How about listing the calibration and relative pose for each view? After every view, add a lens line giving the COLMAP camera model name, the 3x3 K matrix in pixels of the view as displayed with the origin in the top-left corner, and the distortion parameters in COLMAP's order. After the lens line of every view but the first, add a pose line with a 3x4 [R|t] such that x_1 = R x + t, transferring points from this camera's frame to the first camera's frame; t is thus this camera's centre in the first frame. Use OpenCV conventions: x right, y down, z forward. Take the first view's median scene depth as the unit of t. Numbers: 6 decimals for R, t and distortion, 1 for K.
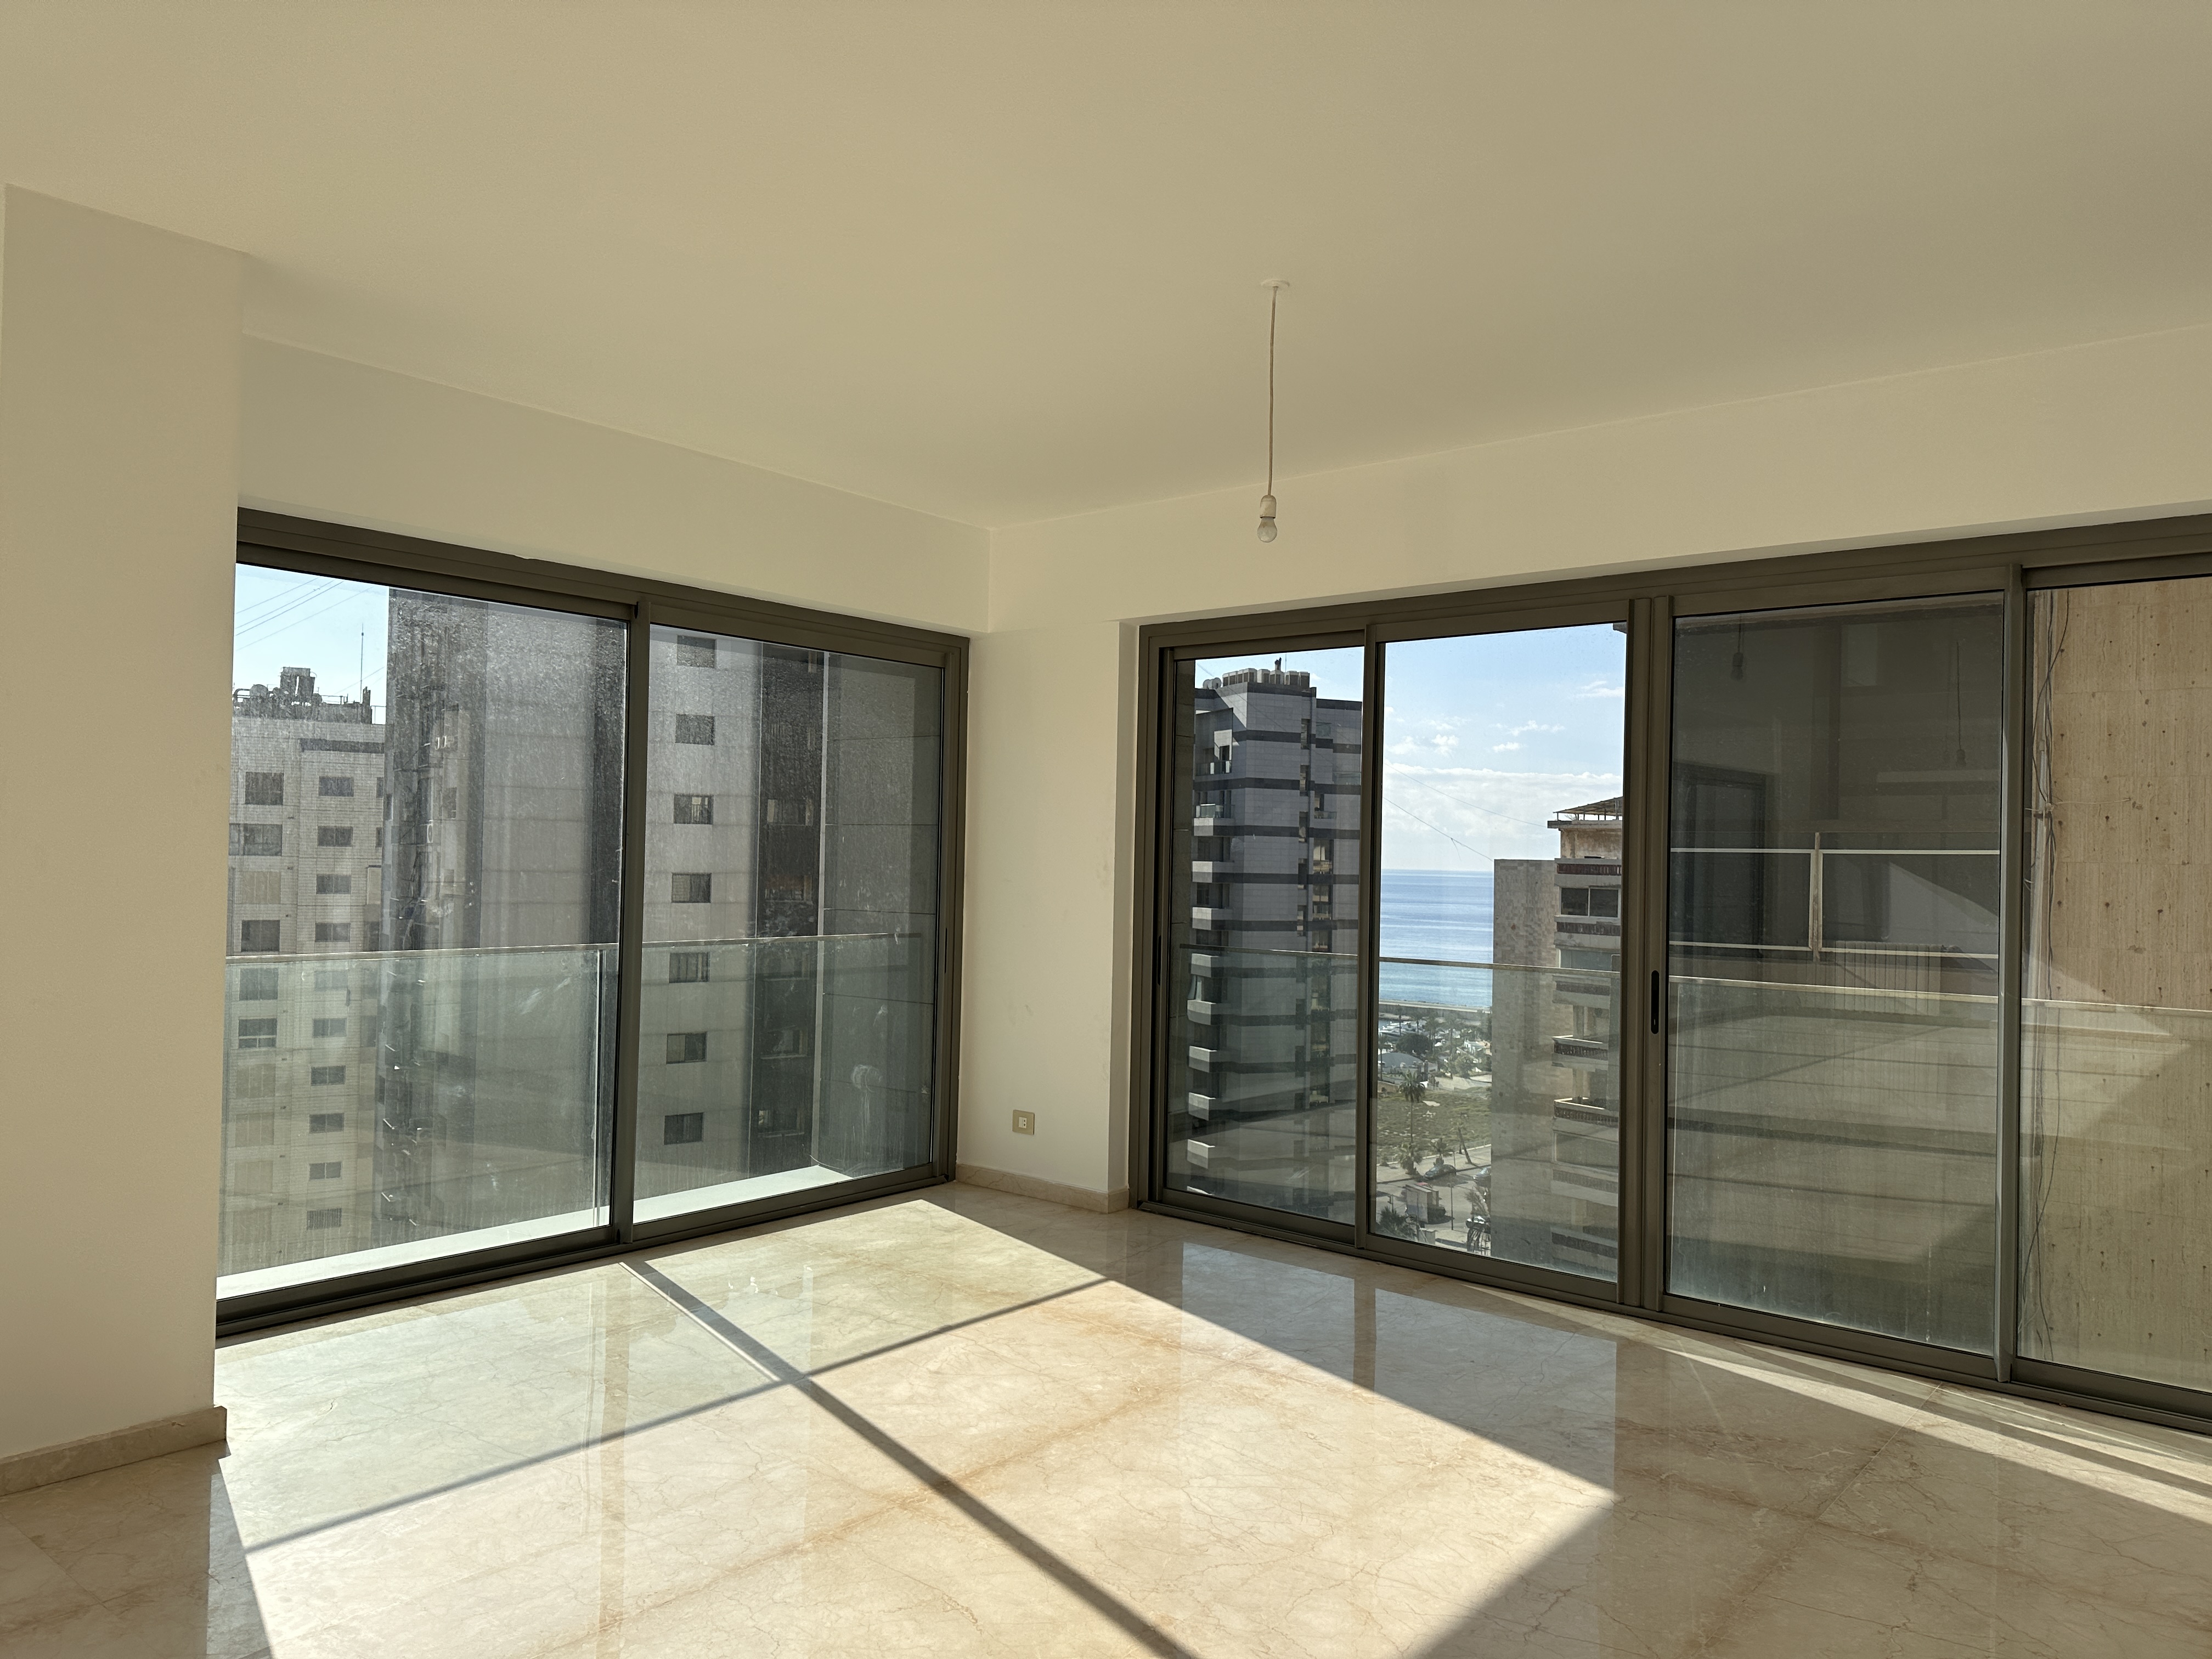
lens RADIAL K [[1530.1, 0, 1117.6], [0, 1530.1, 831.6], [0, 0, 1]] dist [0.123889, -0.147886]
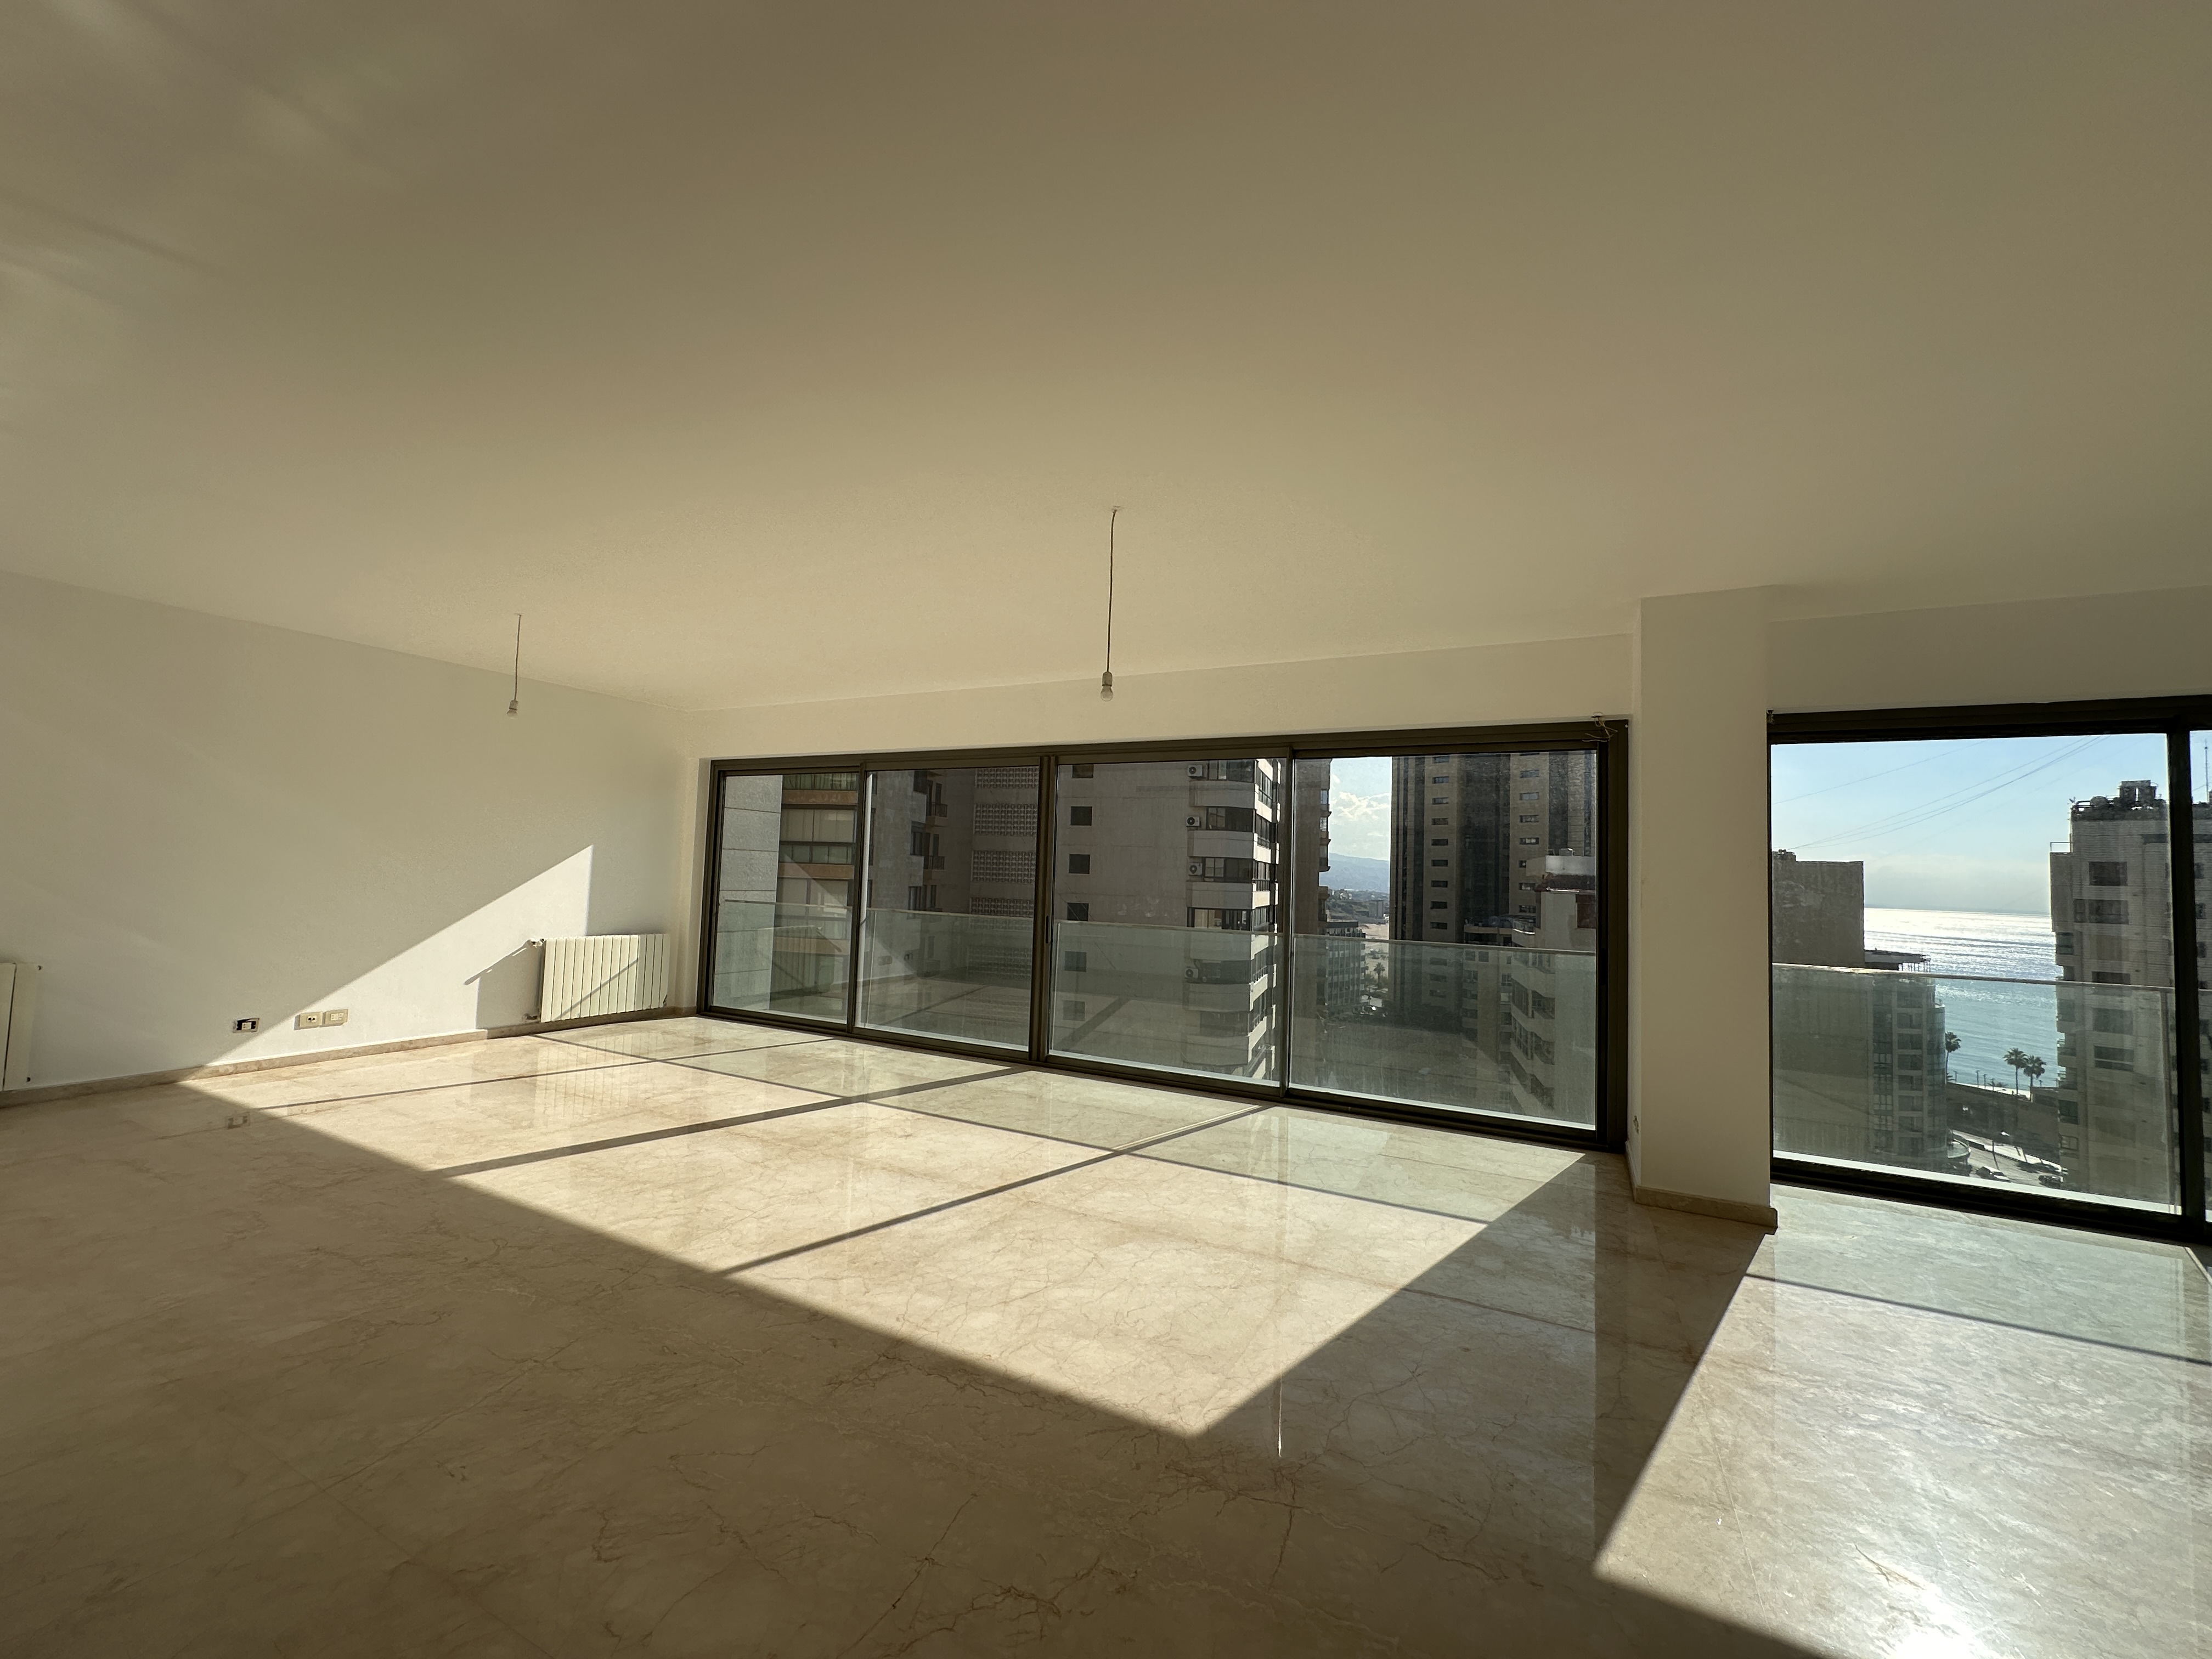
lens RADIAL K [[882.2, 0, 1103.5], [0, 882.2, 827.9], [0, 0, 1]] dist [-0.001381, 0.000563]
pose [[0.211552, -0.067723, -0.975018, 0.164575], [-0.014392, 0.997272, -0.072391, 0.005804], [0.977261, 0.029347, 0.210000, 0.002078]]
